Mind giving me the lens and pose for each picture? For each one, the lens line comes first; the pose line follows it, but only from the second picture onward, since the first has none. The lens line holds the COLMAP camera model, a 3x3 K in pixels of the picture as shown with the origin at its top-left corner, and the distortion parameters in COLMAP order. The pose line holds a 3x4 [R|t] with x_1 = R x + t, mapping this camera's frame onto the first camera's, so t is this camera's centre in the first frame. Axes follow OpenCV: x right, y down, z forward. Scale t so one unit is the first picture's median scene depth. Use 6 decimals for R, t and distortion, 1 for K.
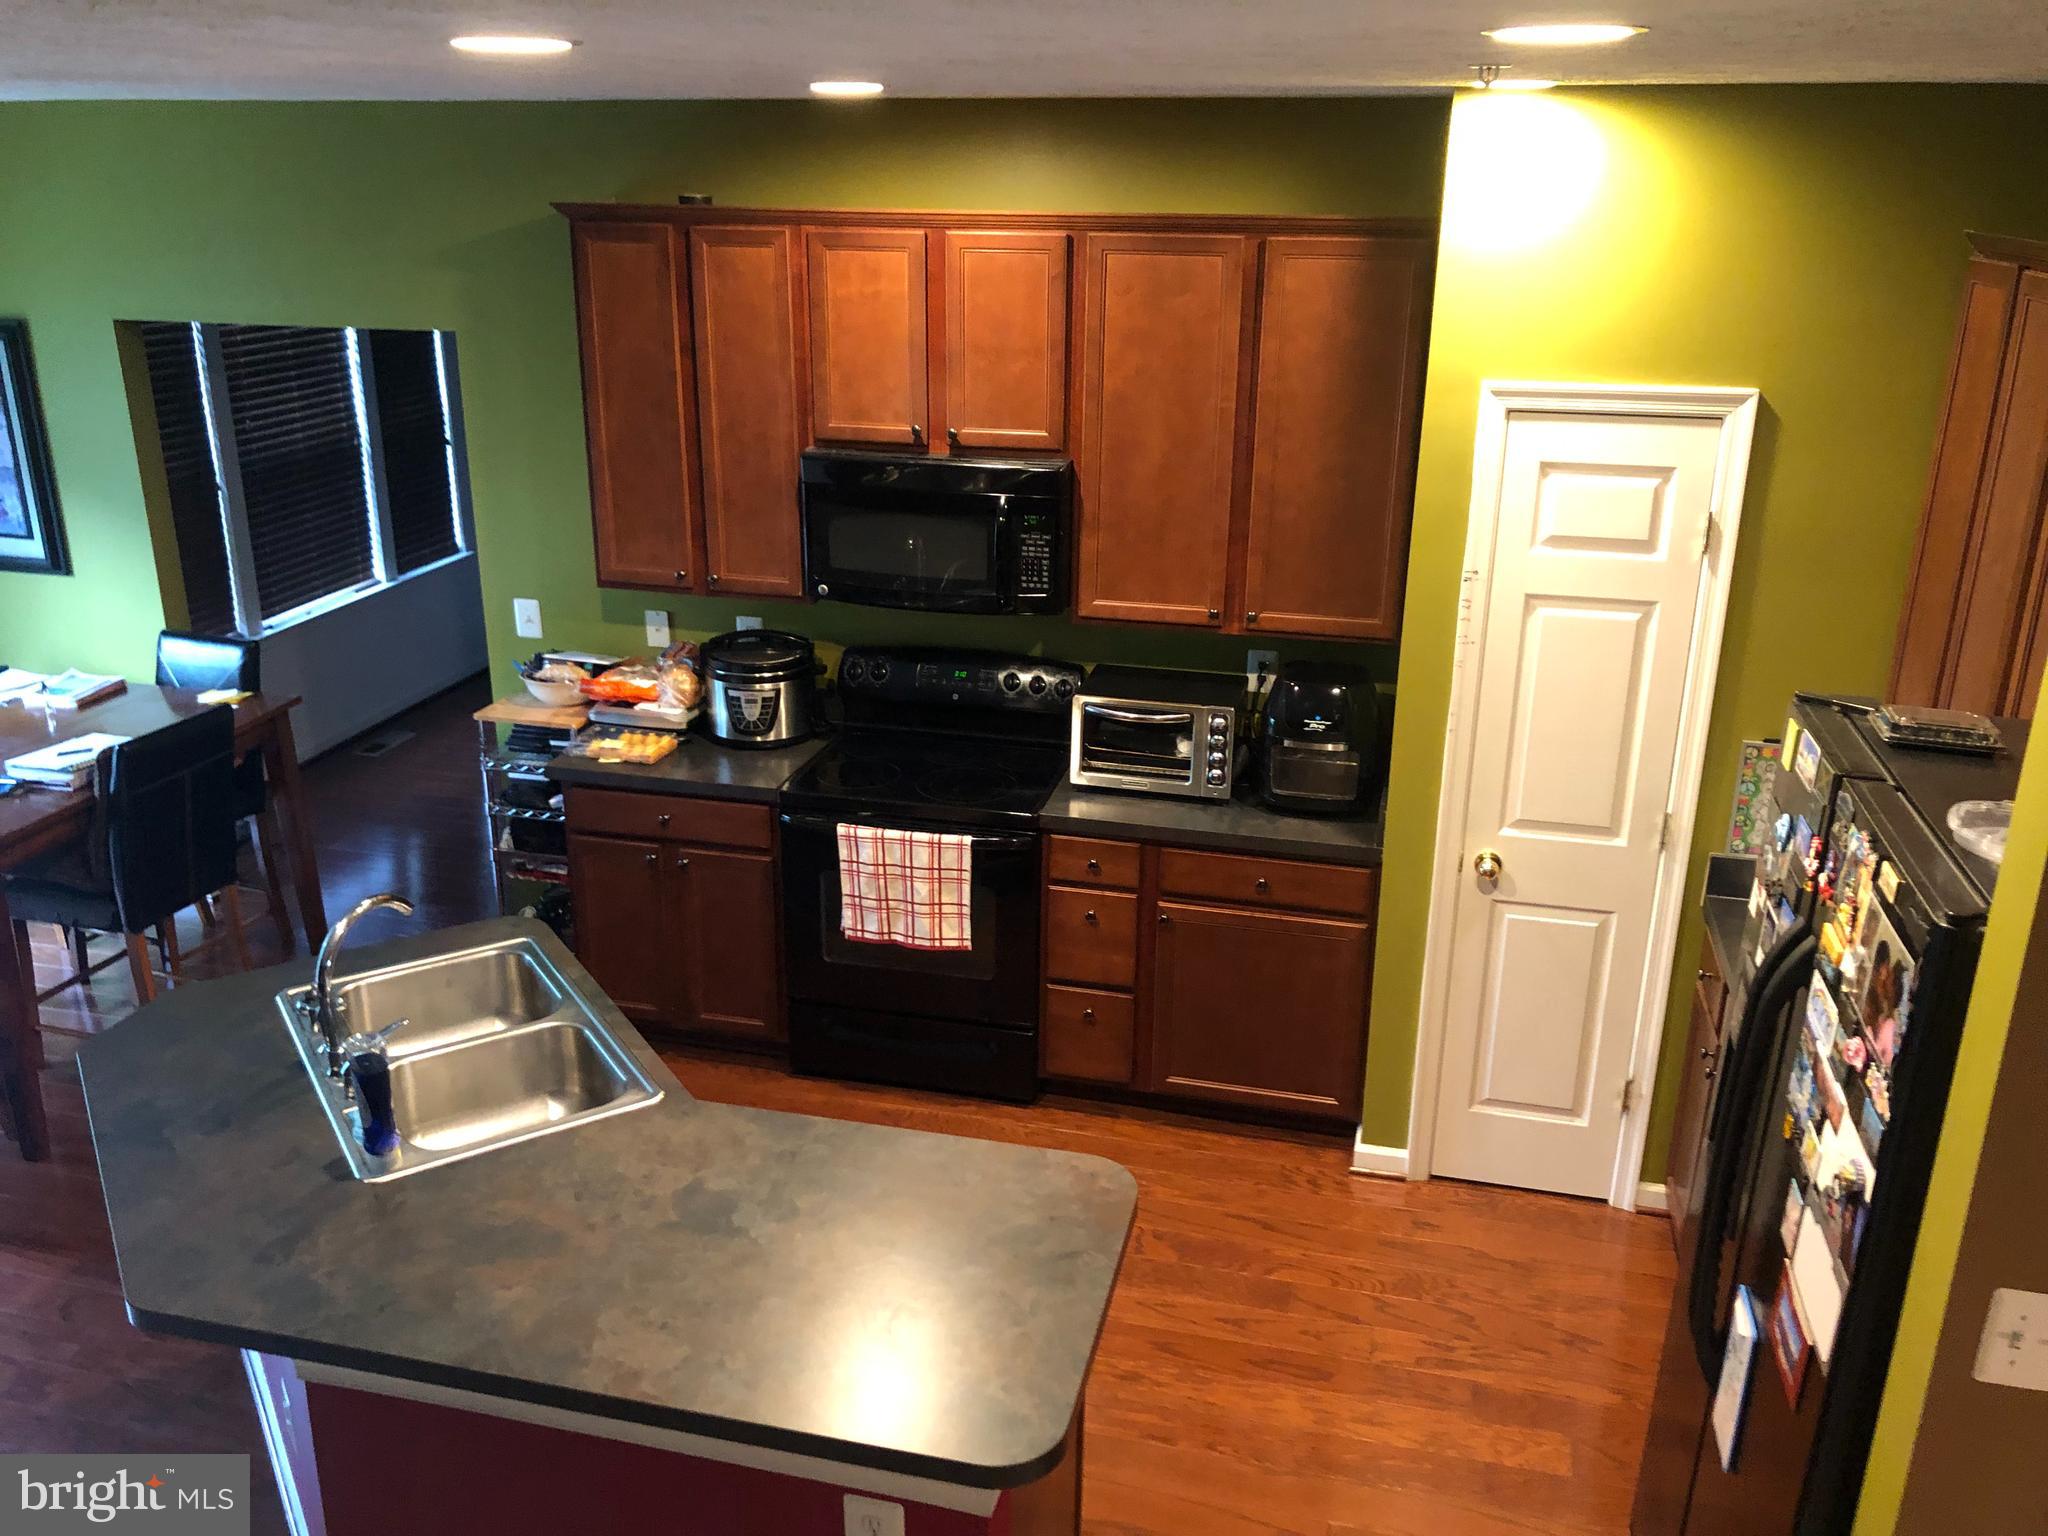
lens RADIAL K [[1703.3, 0, 969.8], [0, 1703.3, 732.1], [0, 0, 1]] dist [0.141191, -0.227365]
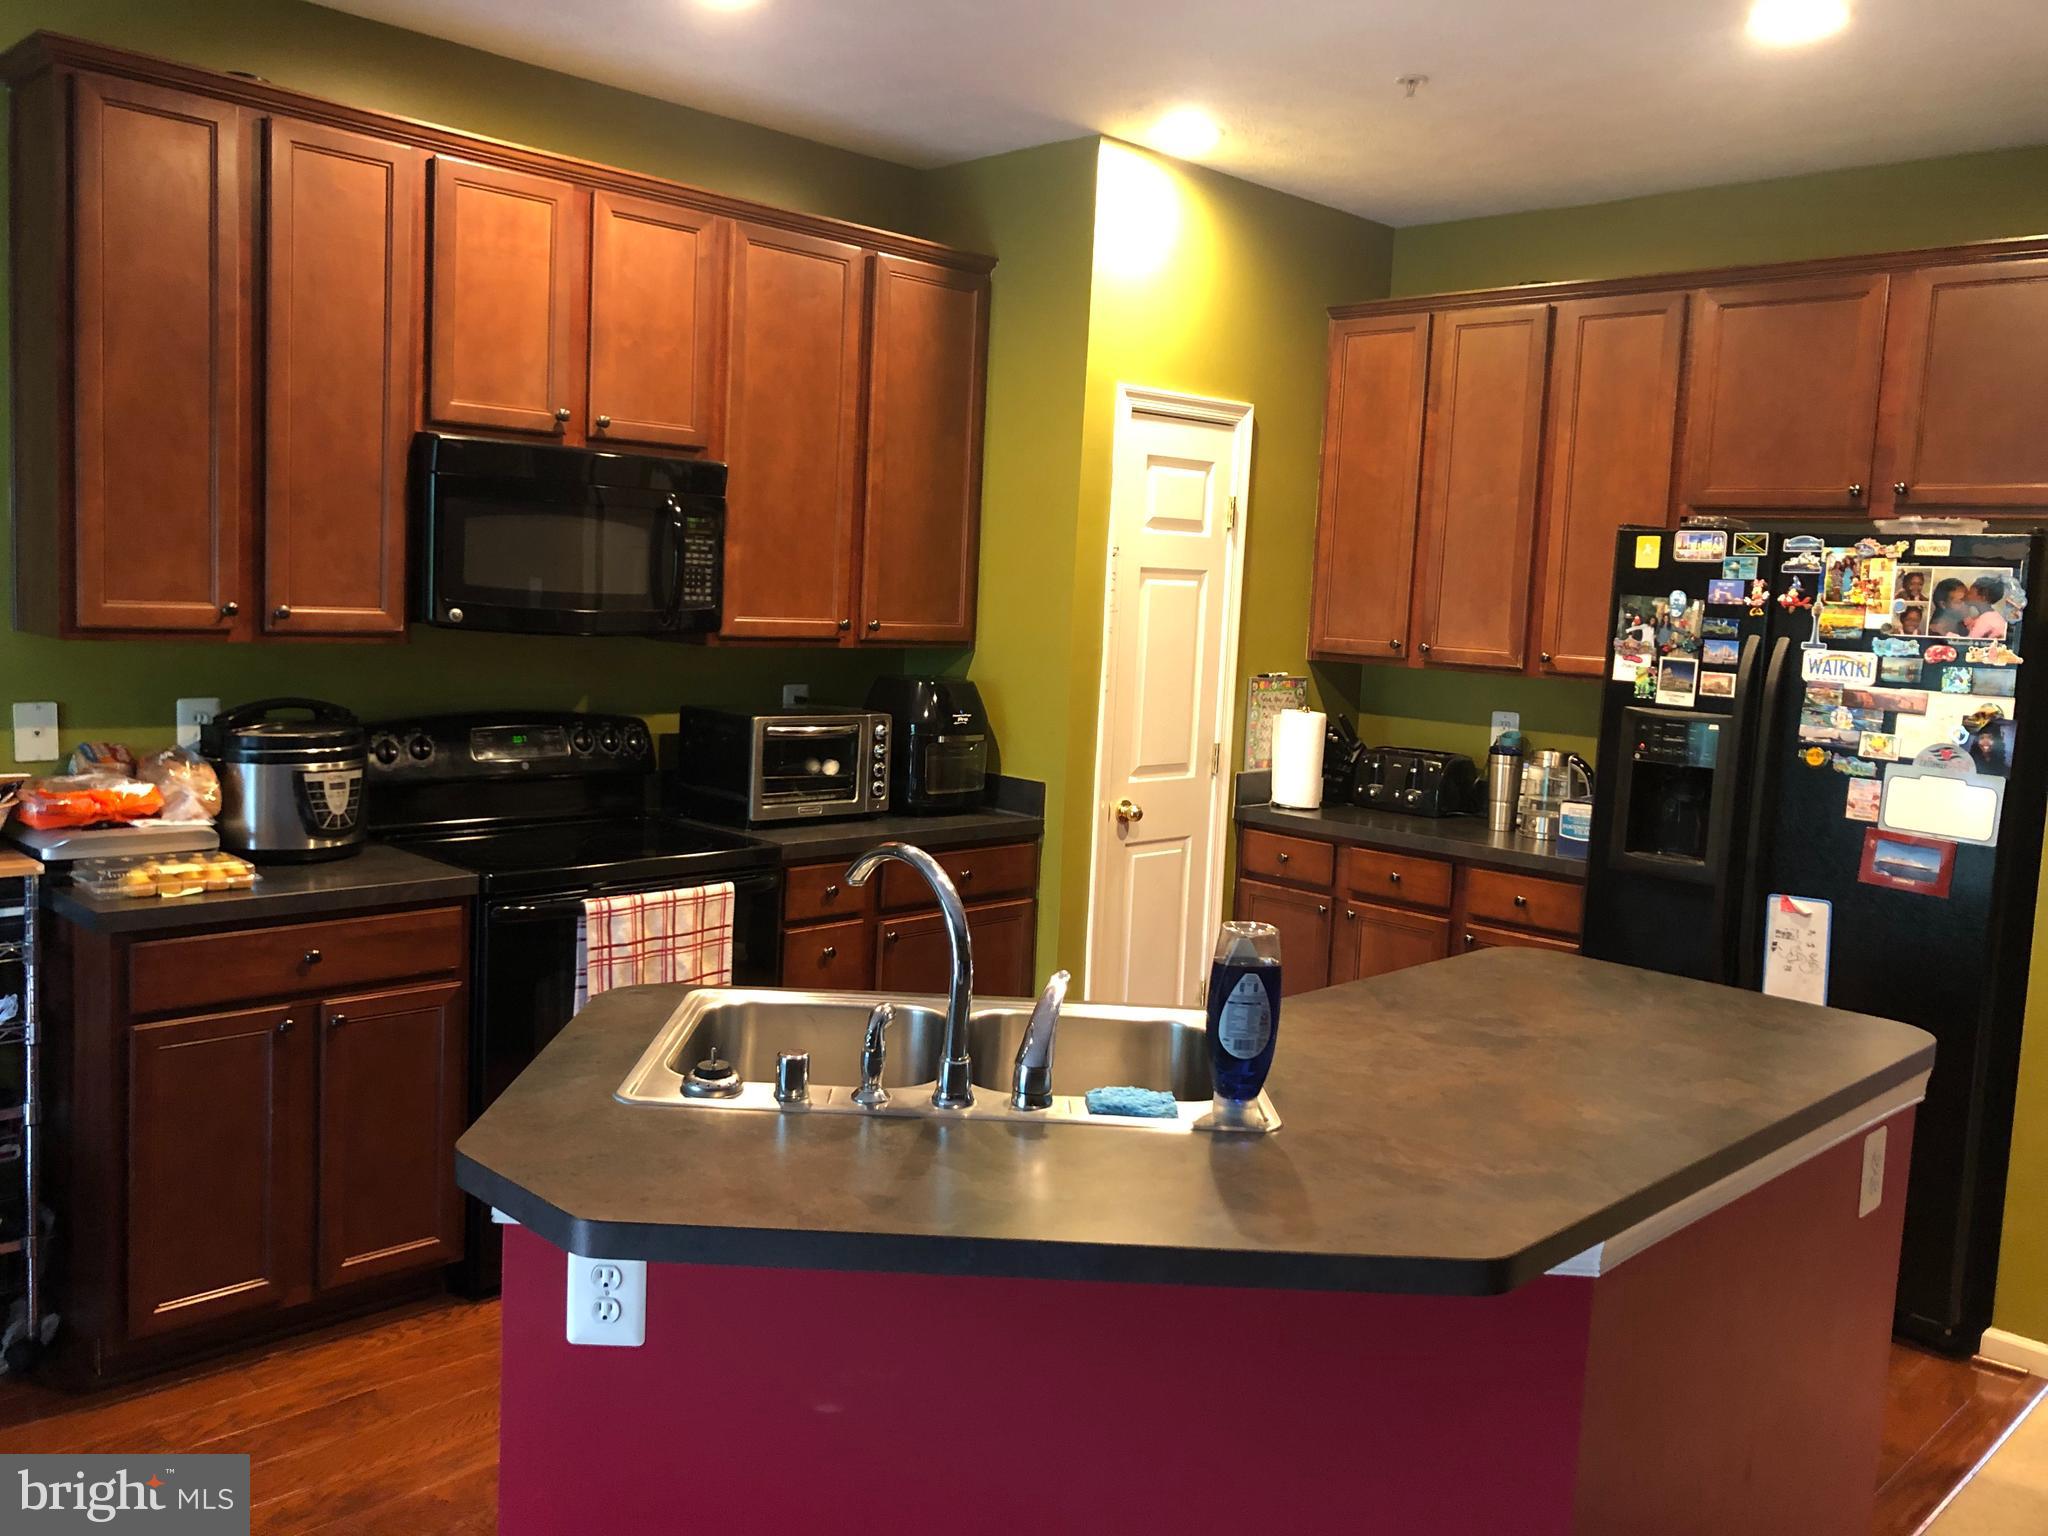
lens RADIAL K [[1677.7, 0, 1010.2], [0, 1677.7, 733.3], [0, 0, 1]] dist [0.021790, -0.020028]
pose [[0.501728, -0.056776, 0.863160, -0.636841], [0.233749, 0.969621, -0.072092, 0.081763], [-0.832845, 0.237934, 0.499757, 0.457762]]
